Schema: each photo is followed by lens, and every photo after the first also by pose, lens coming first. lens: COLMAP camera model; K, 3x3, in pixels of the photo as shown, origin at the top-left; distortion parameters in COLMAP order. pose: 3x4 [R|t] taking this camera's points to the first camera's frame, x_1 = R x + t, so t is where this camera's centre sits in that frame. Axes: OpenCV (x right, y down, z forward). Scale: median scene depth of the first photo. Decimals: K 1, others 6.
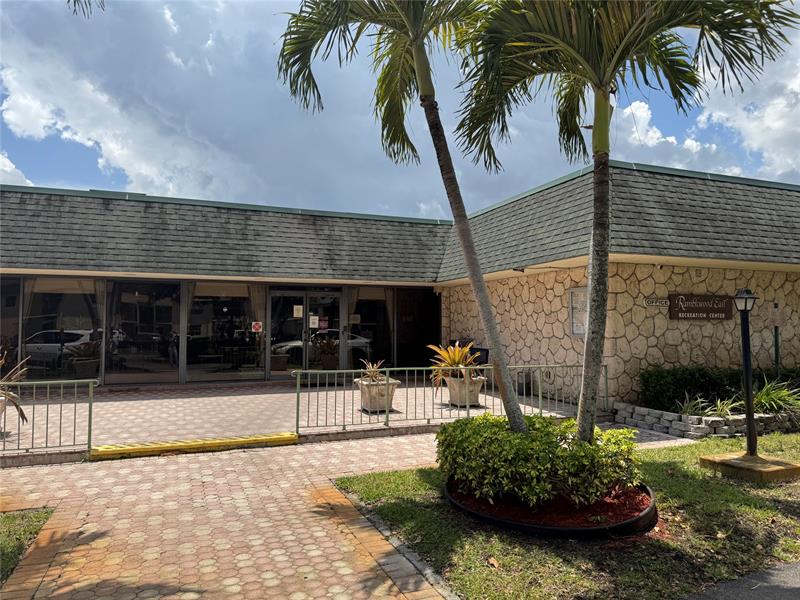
lens RADIAL K [[553.8, 0, 400.2], [0, 553.8, 310.8], [0, 0, 1]] dist [0.059666, -0.085057]
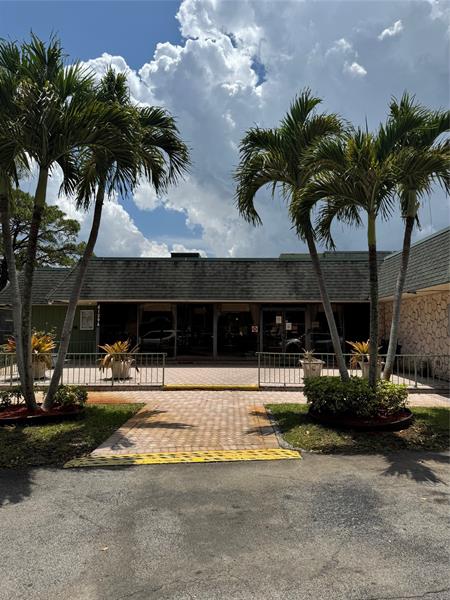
lens RADIAL K [[415.4, 0, 222.3], [0, 415.4, 299.7], [0, 0, 1]] dist [0.059666, -0.085057]
pose [[0.918198, -0.022613, -0.395477, 0.195835], [0.005281, 0.998979, -0.044859, -0.005244], [0.396087, 0.039101, 0.917380, -0.261657]]
